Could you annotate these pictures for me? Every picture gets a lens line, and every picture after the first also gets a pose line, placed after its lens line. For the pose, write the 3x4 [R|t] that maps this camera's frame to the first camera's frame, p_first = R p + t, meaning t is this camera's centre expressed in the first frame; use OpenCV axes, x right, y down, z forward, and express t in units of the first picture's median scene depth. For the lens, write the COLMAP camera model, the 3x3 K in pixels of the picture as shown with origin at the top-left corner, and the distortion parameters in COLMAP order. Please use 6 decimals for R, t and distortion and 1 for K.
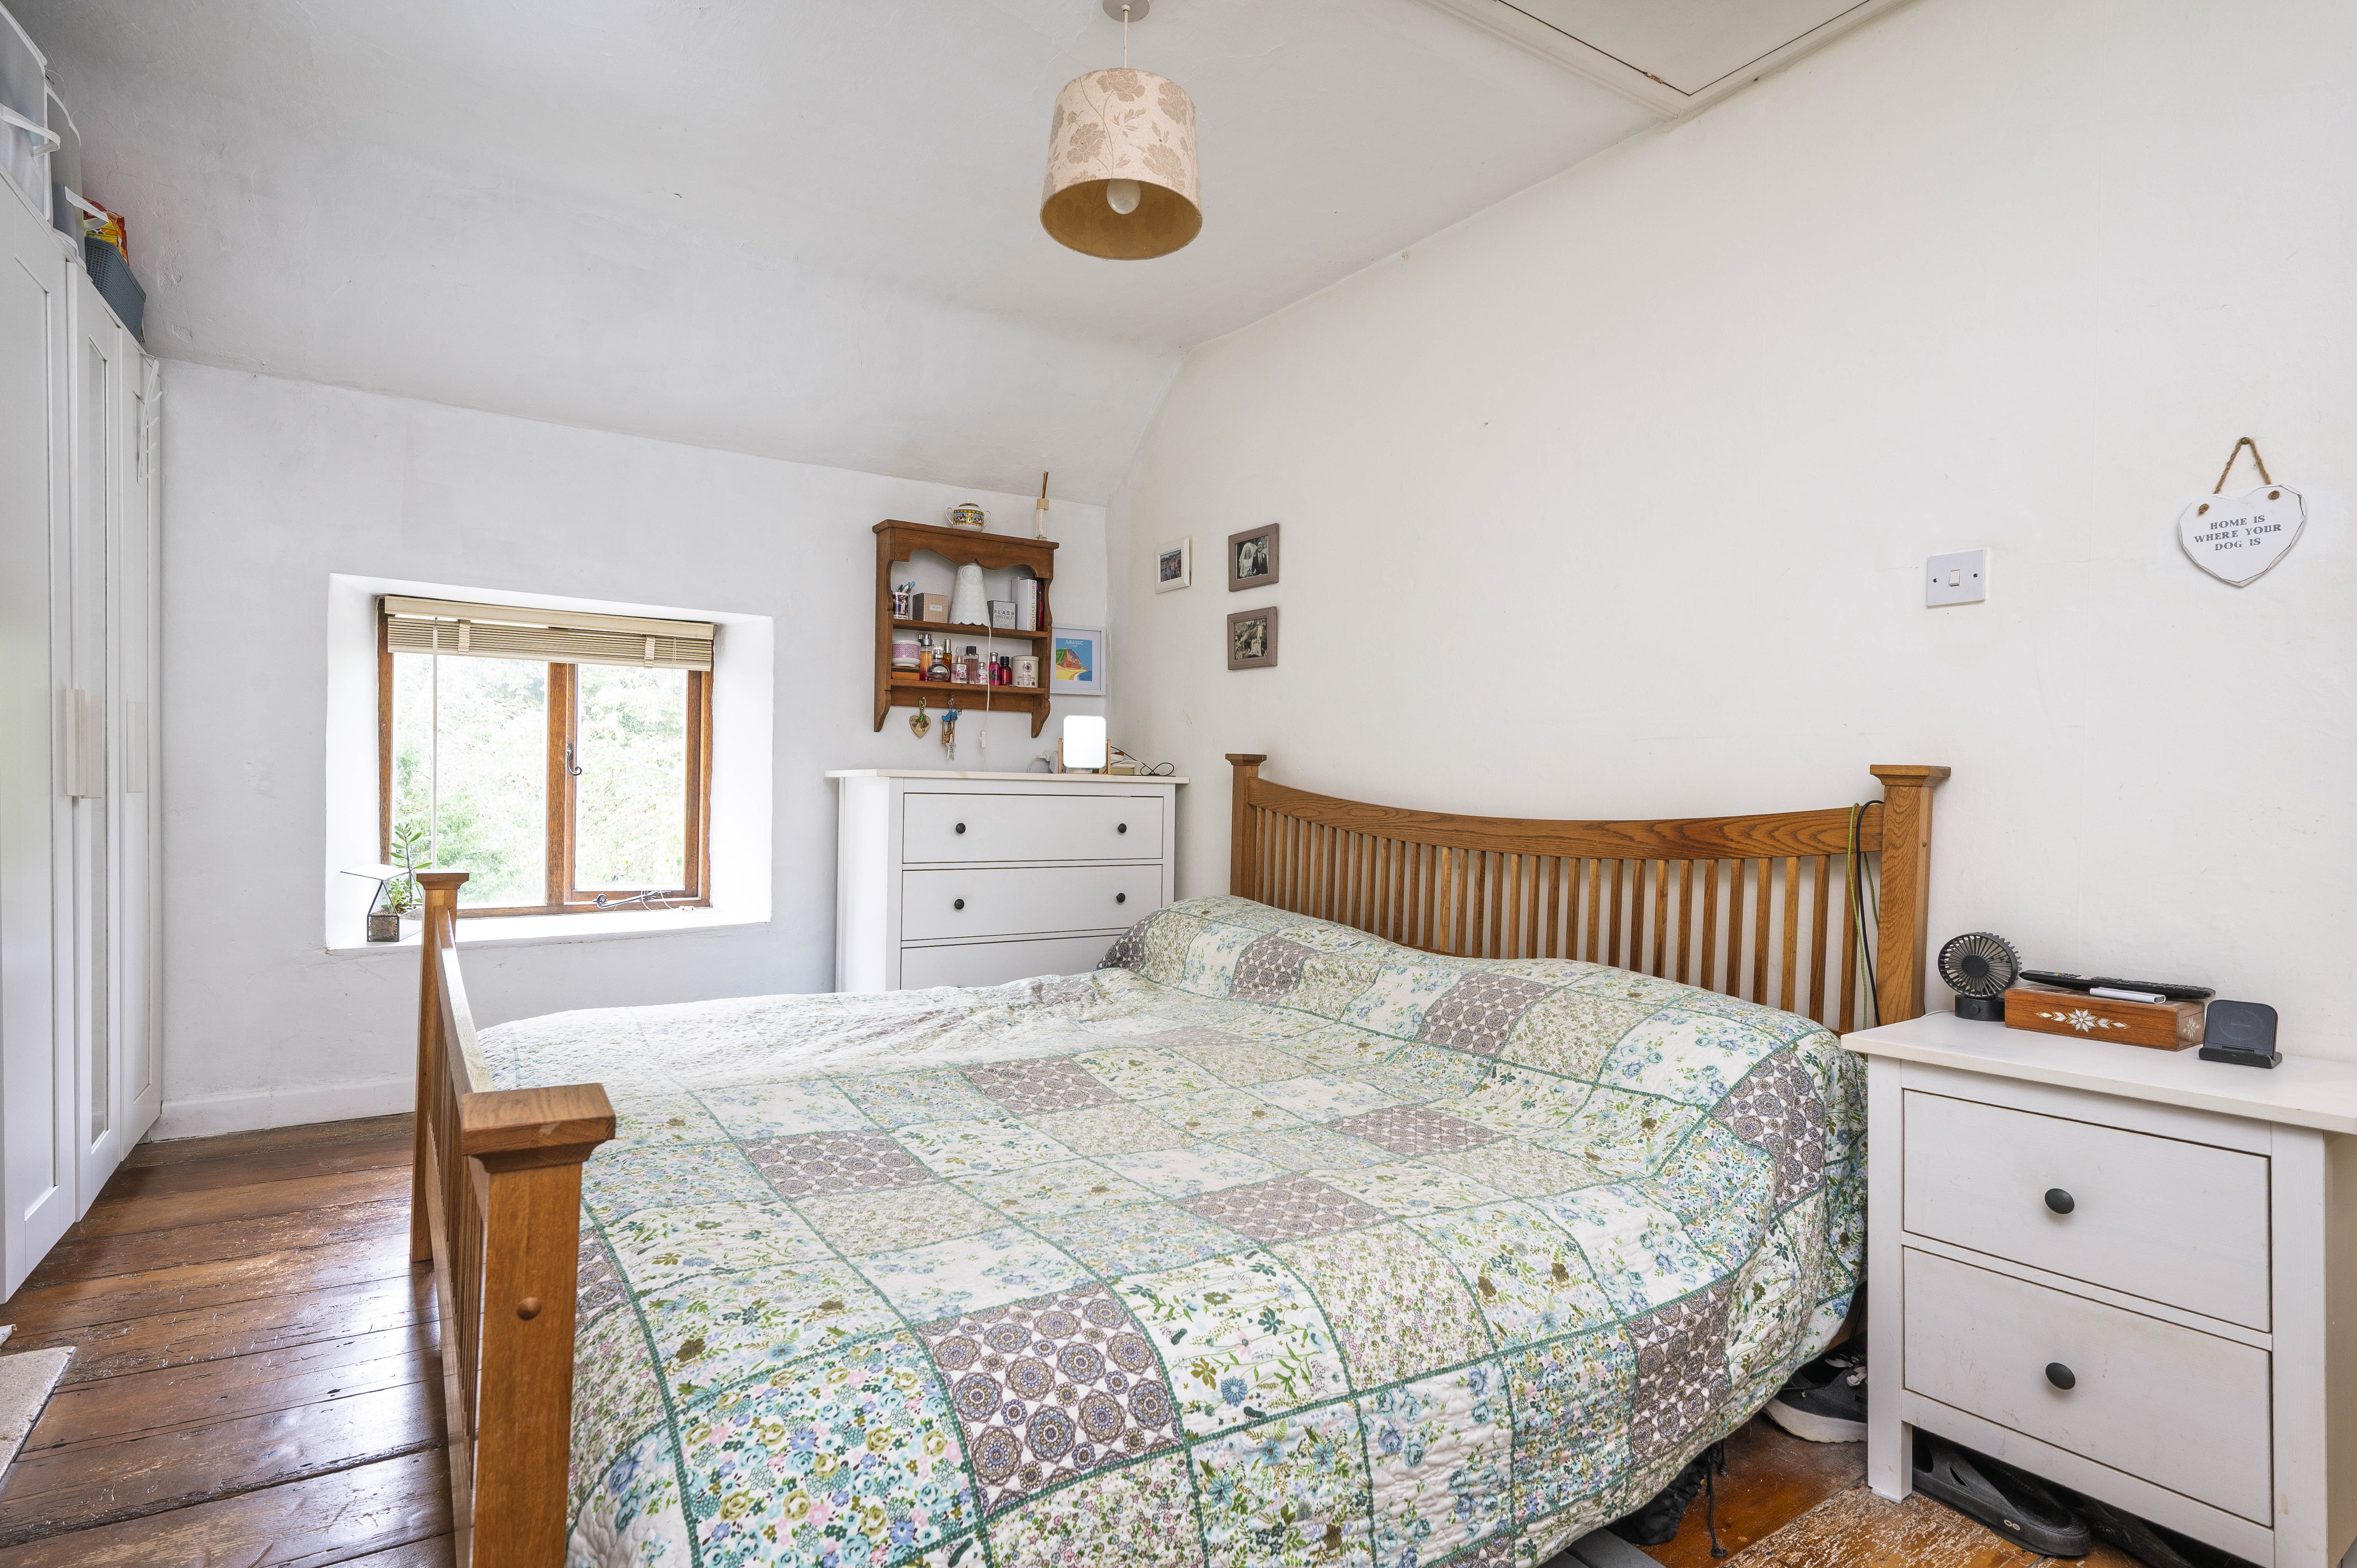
lens RADIAL K [[1090.7, 0, 1179.8], [0, 1090.7, 791.7], [0, 0, 1]] dist [0.002645, -0.000460]
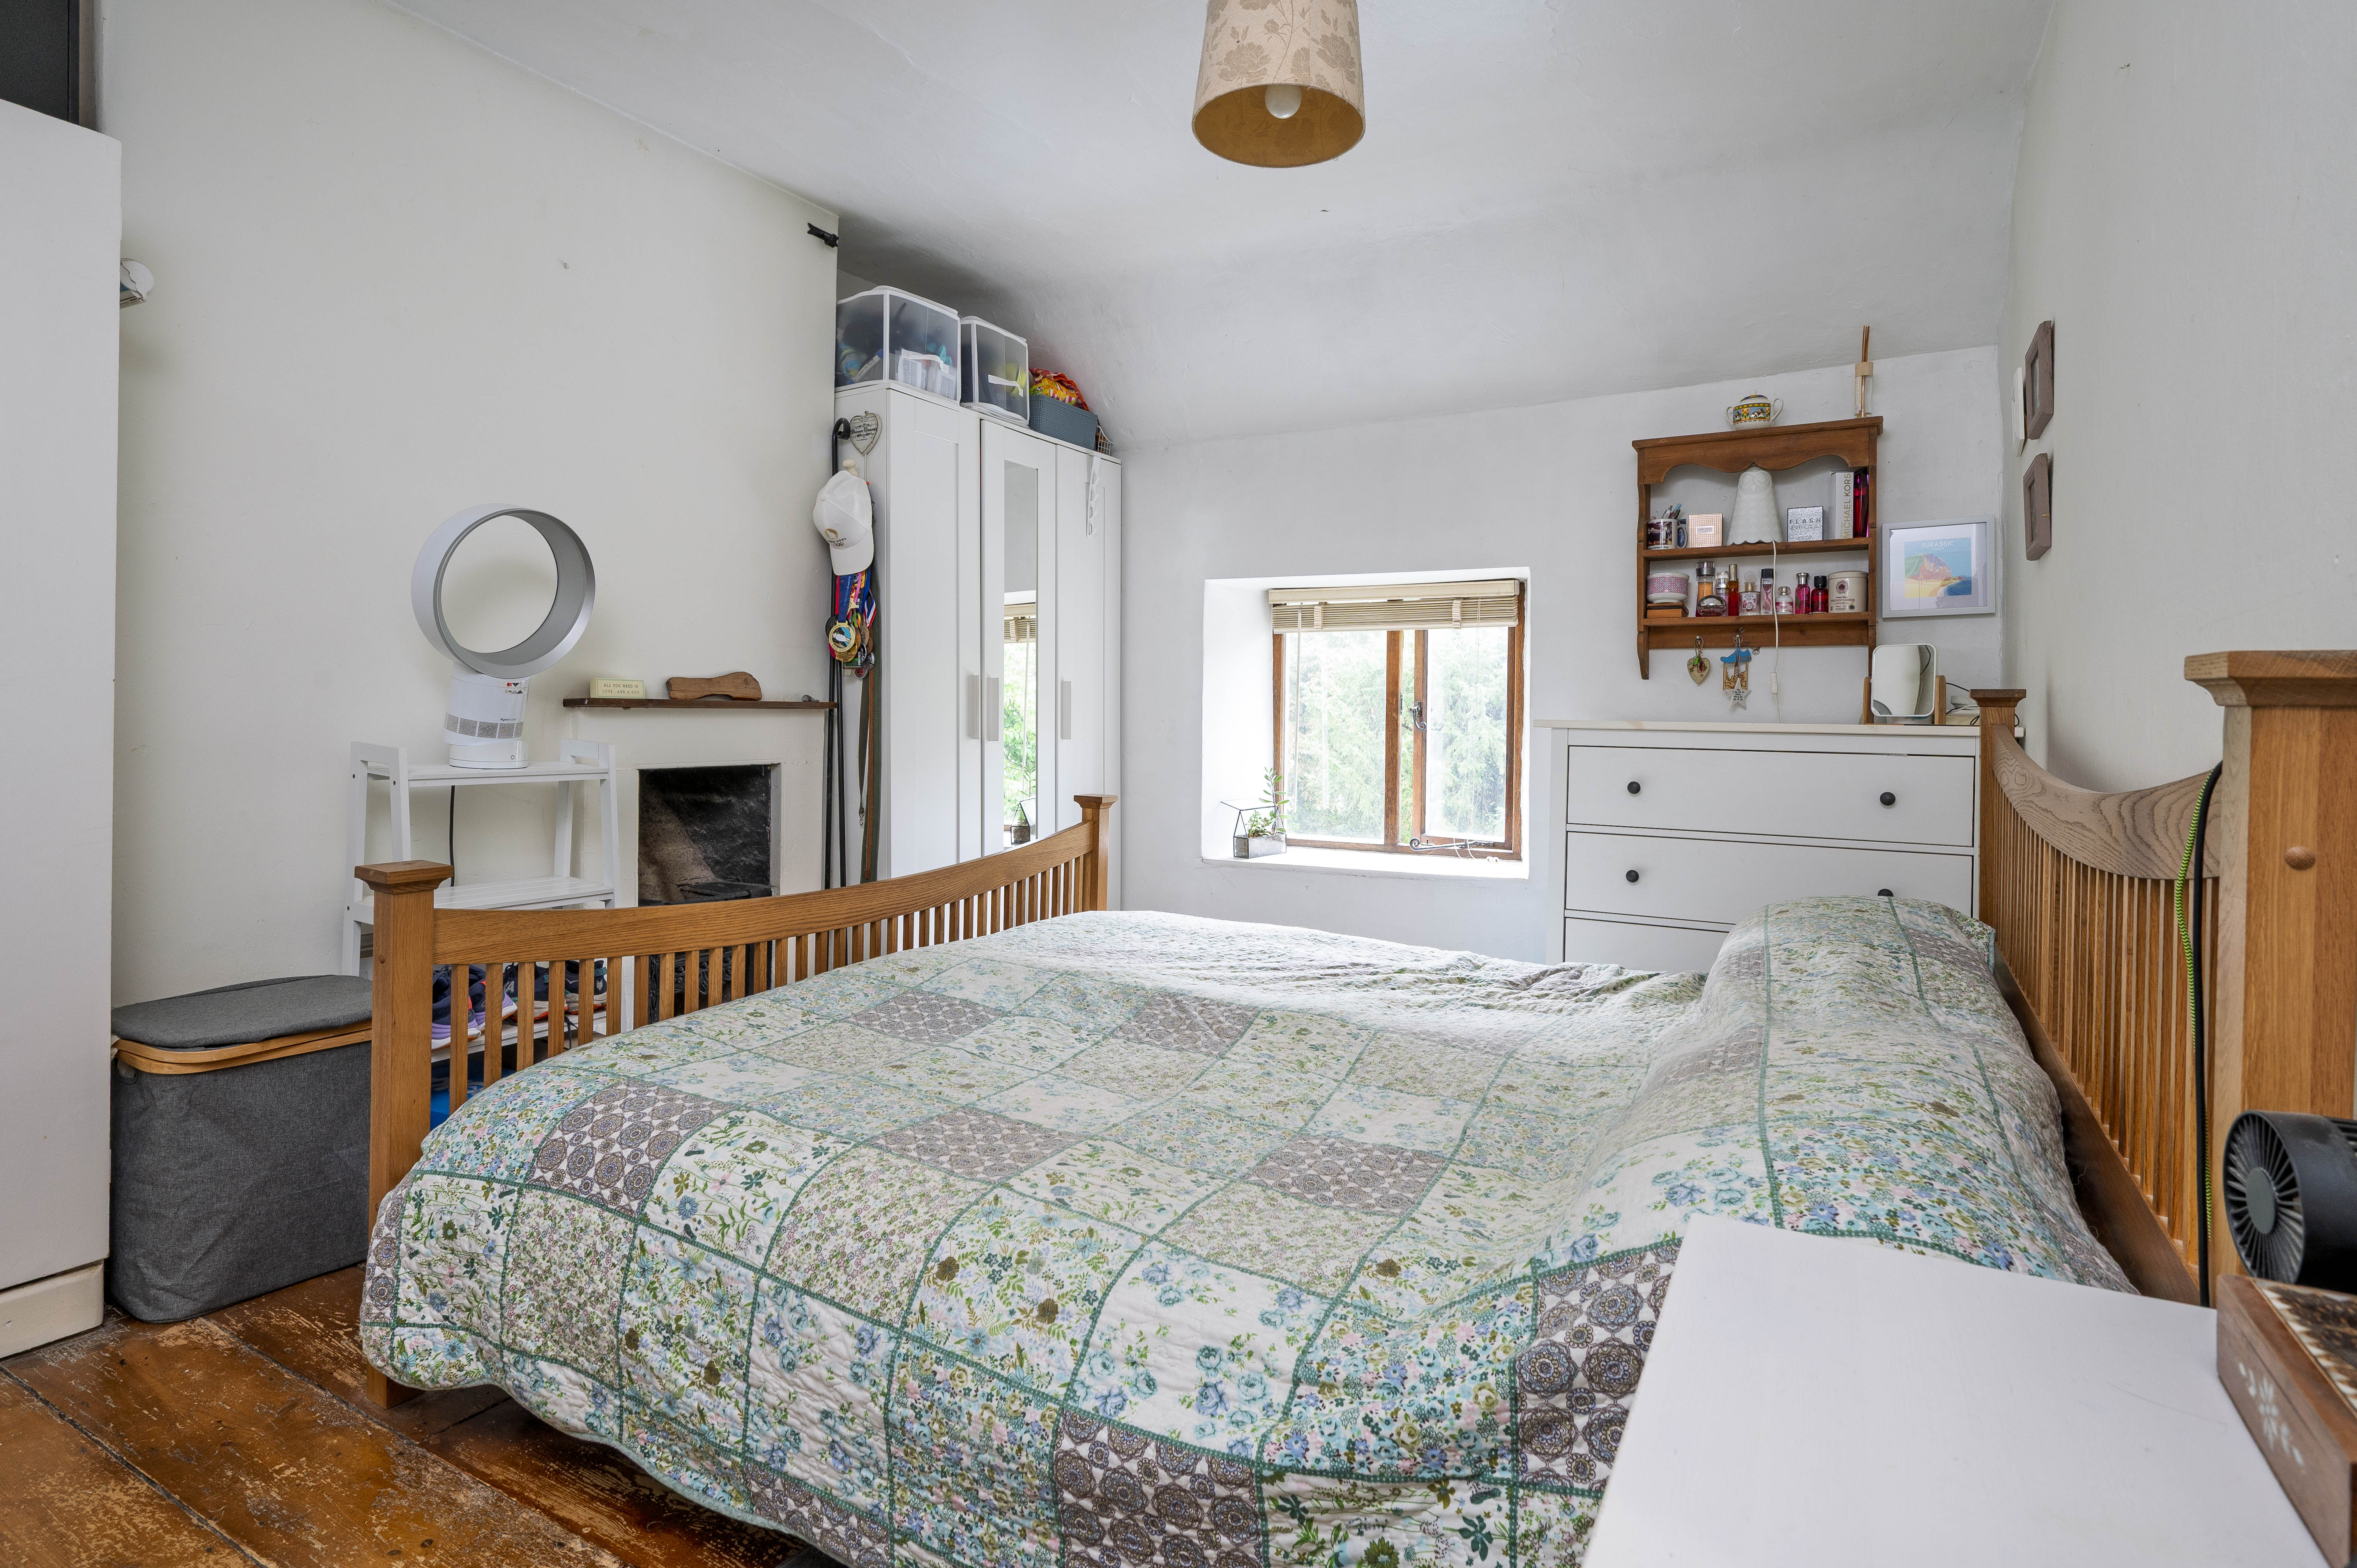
lens RADIAL K [[1159.5, 0, 1176.4], [0, 1159.5, 734.9], [0, 0, 1]] dist [-0.000562, 0.000326]
pose [[0.497881, -0.001758, -0.867244, 1.198672], [-0.015817, 0.999813, -0.011107, 0.022906], [0.867101, 0.019248, 0.497760, 0.680568]]
